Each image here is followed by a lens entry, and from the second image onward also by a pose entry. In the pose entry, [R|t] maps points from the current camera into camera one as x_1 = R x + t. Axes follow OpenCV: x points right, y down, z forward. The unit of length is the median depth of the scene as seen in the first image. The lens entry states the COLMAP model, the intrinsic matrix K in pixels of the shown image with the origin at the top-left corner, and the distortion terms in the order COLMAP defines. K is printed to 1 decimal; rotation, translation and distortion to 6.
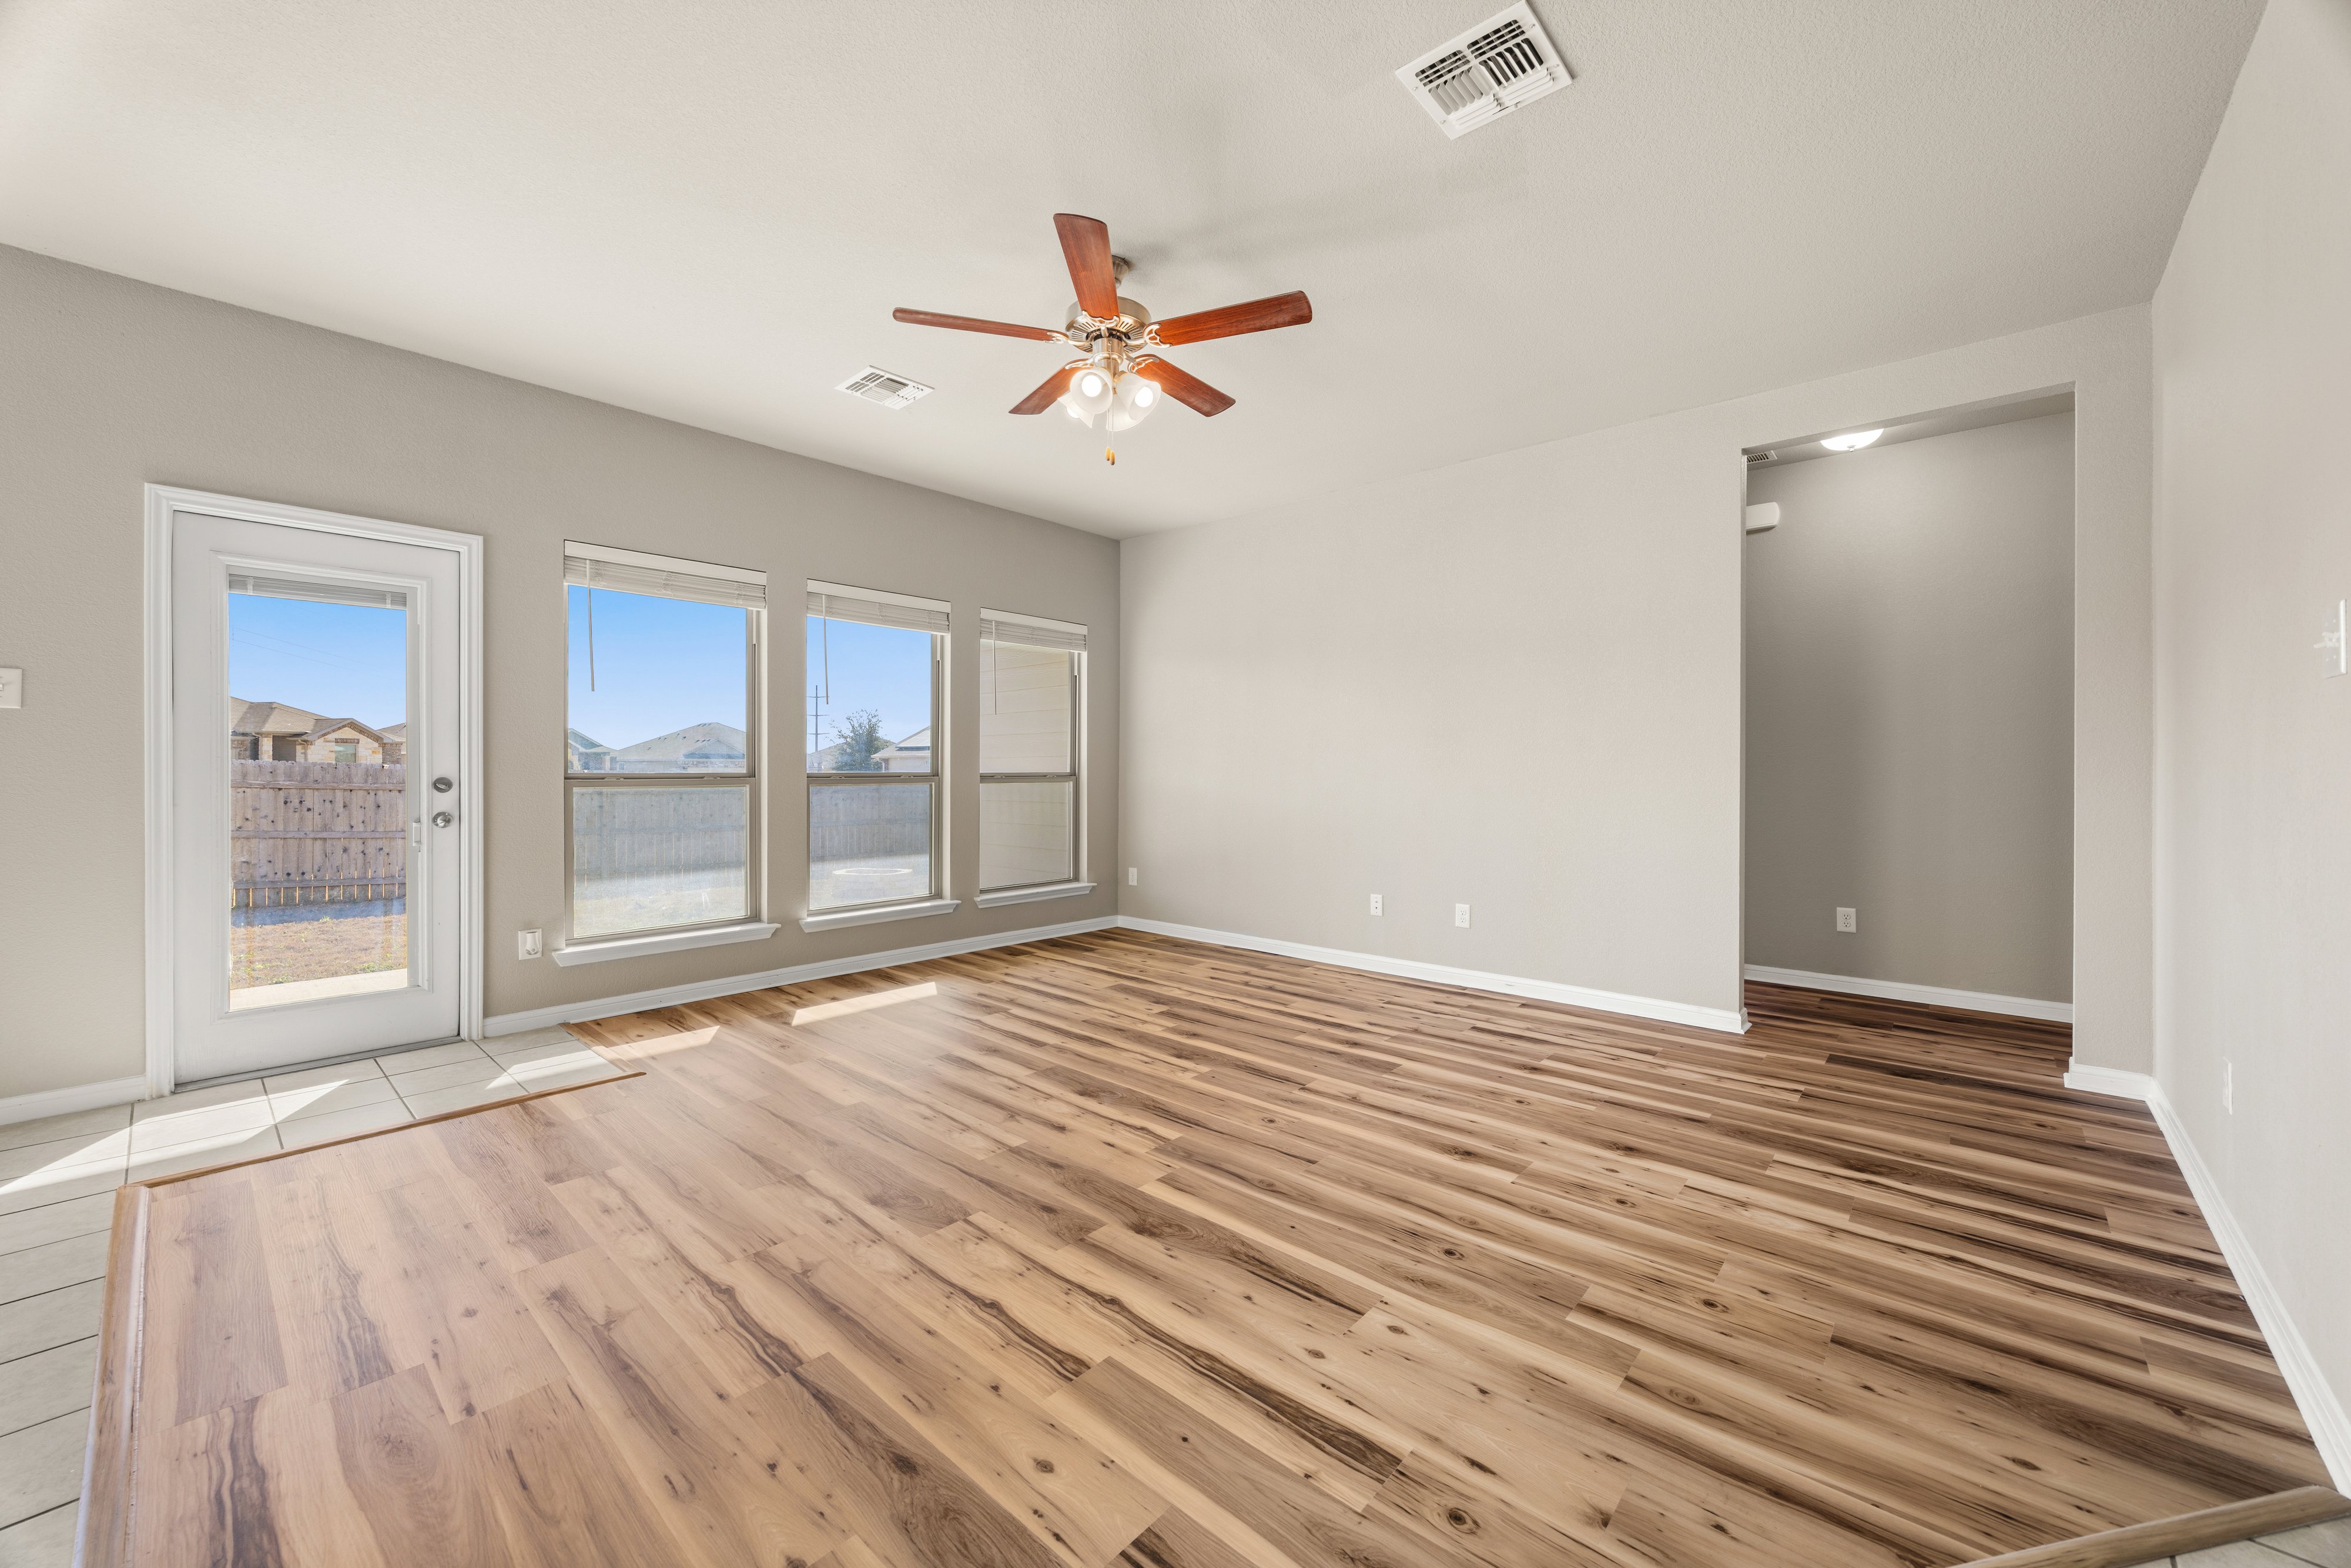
lens RADIAL K [[898.8, 0, 1179.7], [0, 898.8, 762.2], [0, 0, 1]] dist [-0.004173, 0.001002]
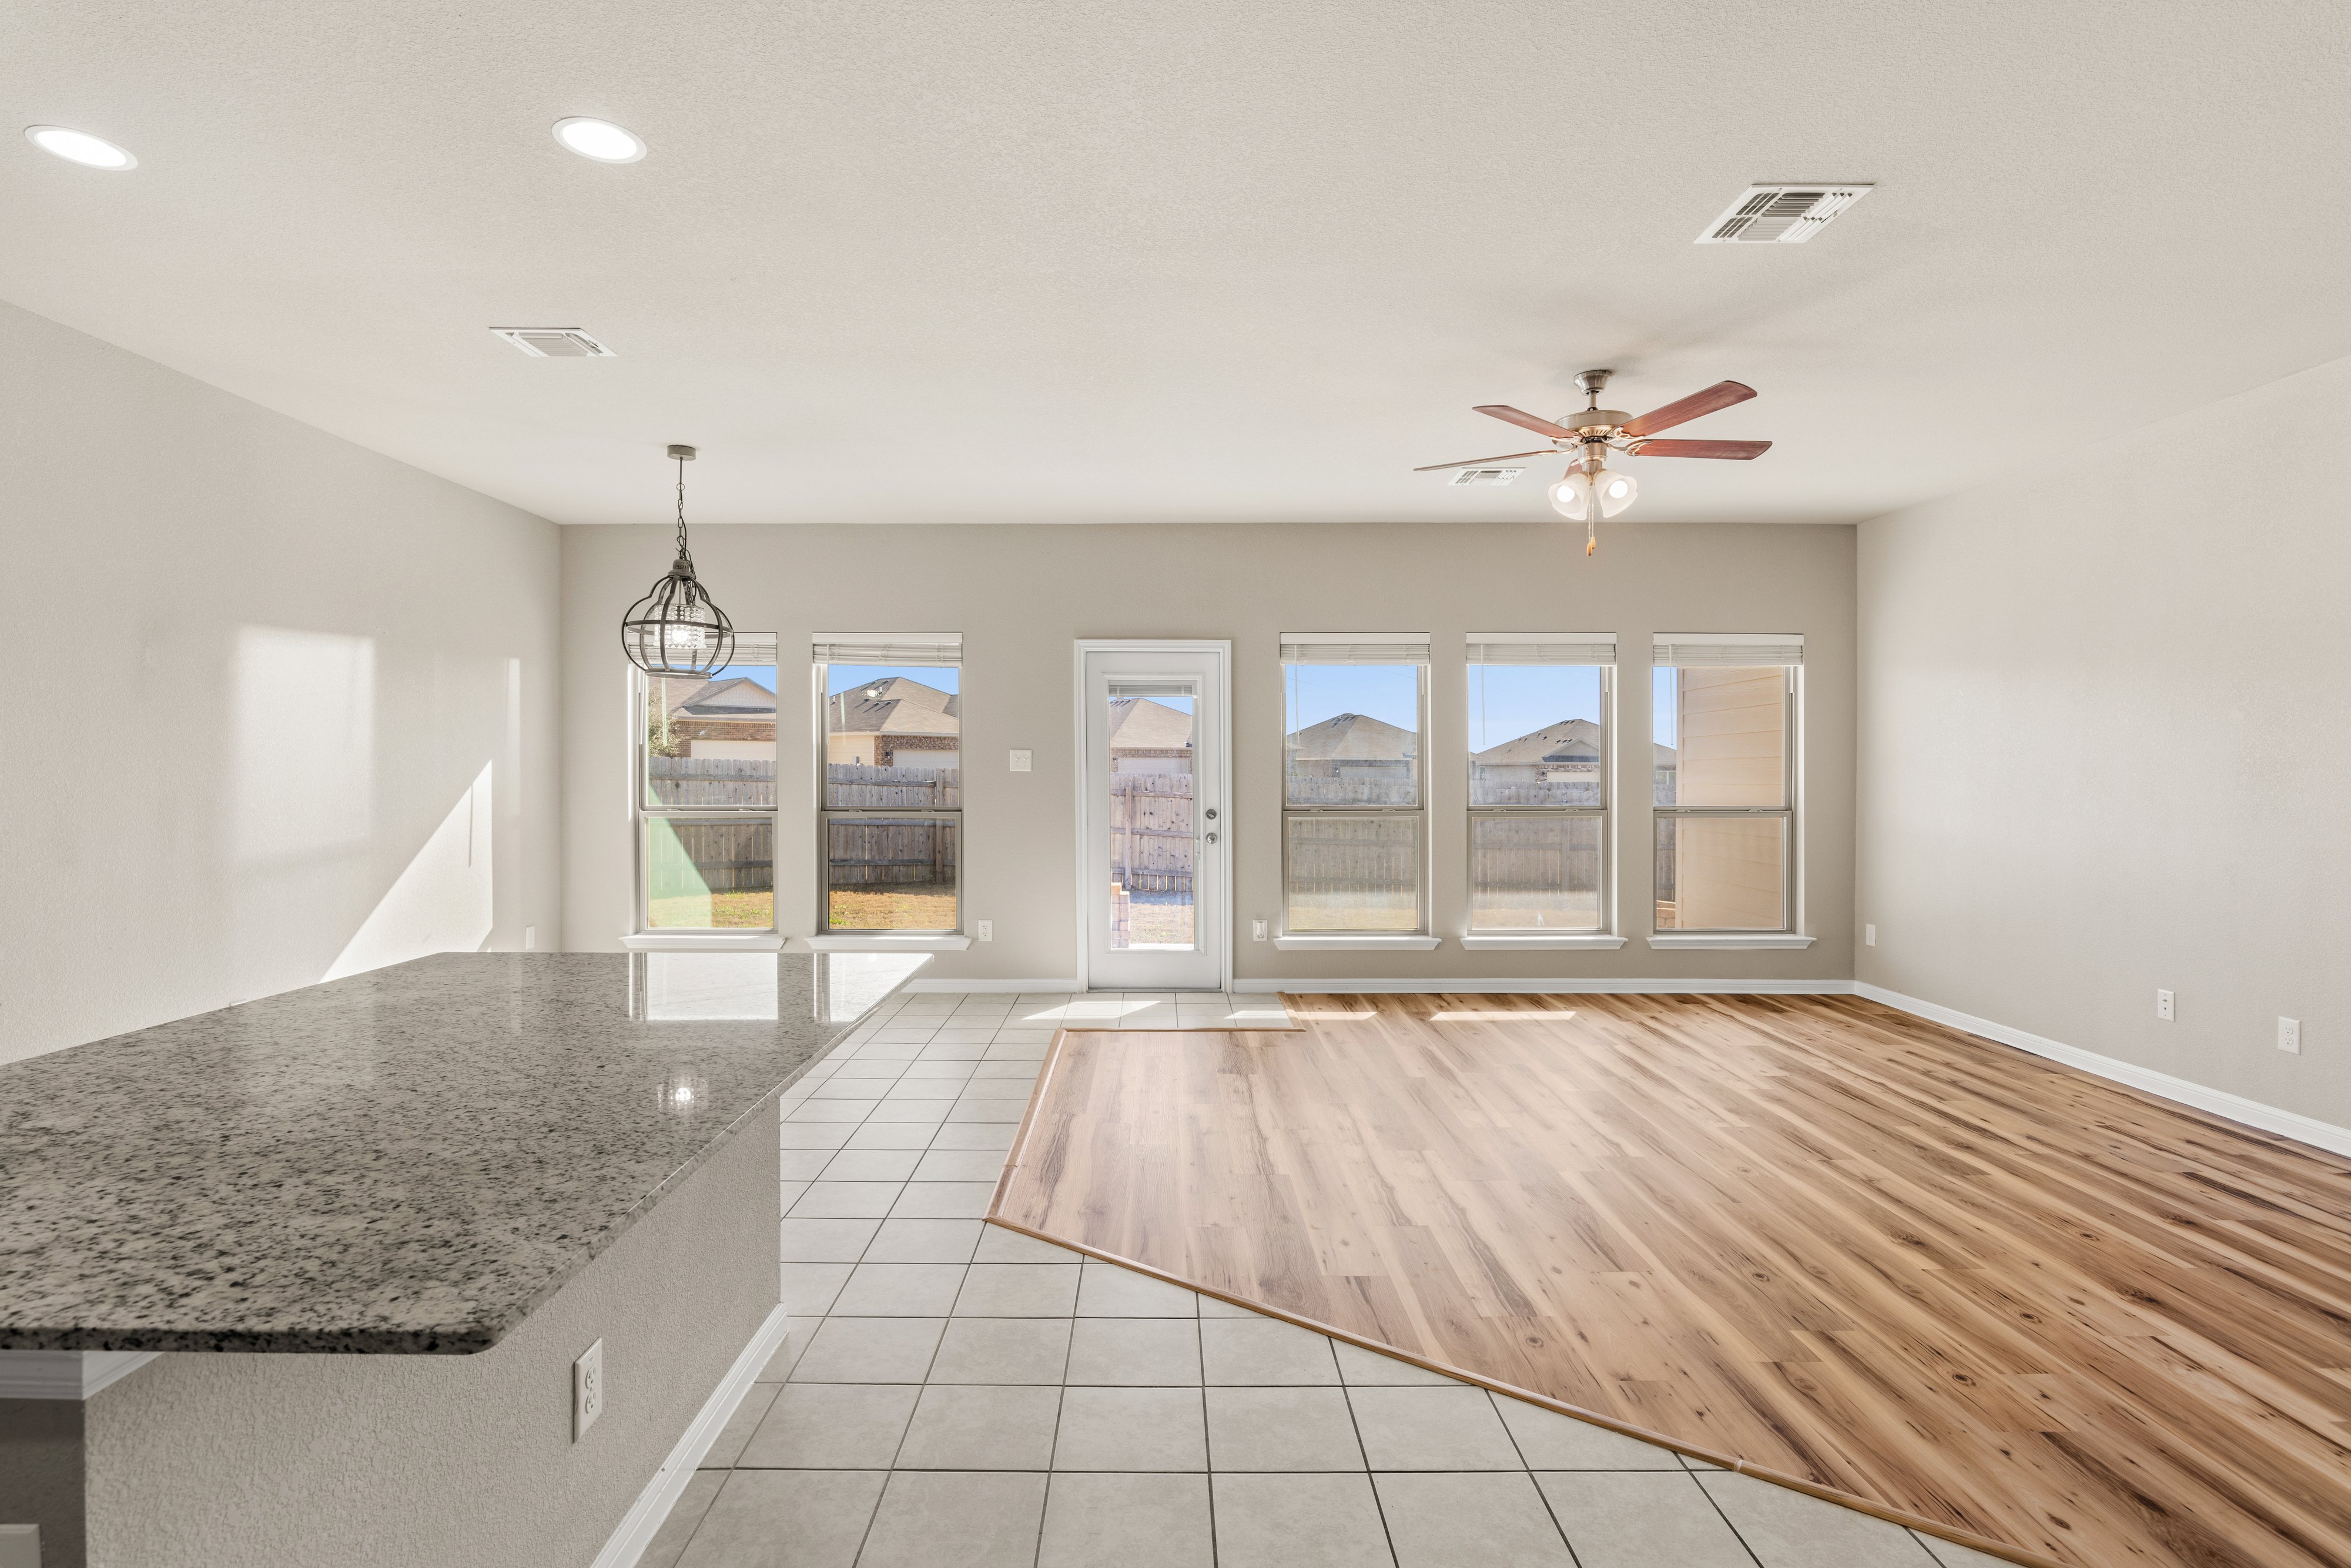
lens RADIAL K [[1155.1, 0, 1170.8], [0, 1155.1, 779.8], [0, 0, 1]] dist [-0.011462, 0.000179]
pose [[0.667580, 0.006612, -0.744508, 0.525376], [0.006176, 0.999877, 0.014418, -0.057726], [0.744512, -0.014223, 0.667458, -0.296055]]
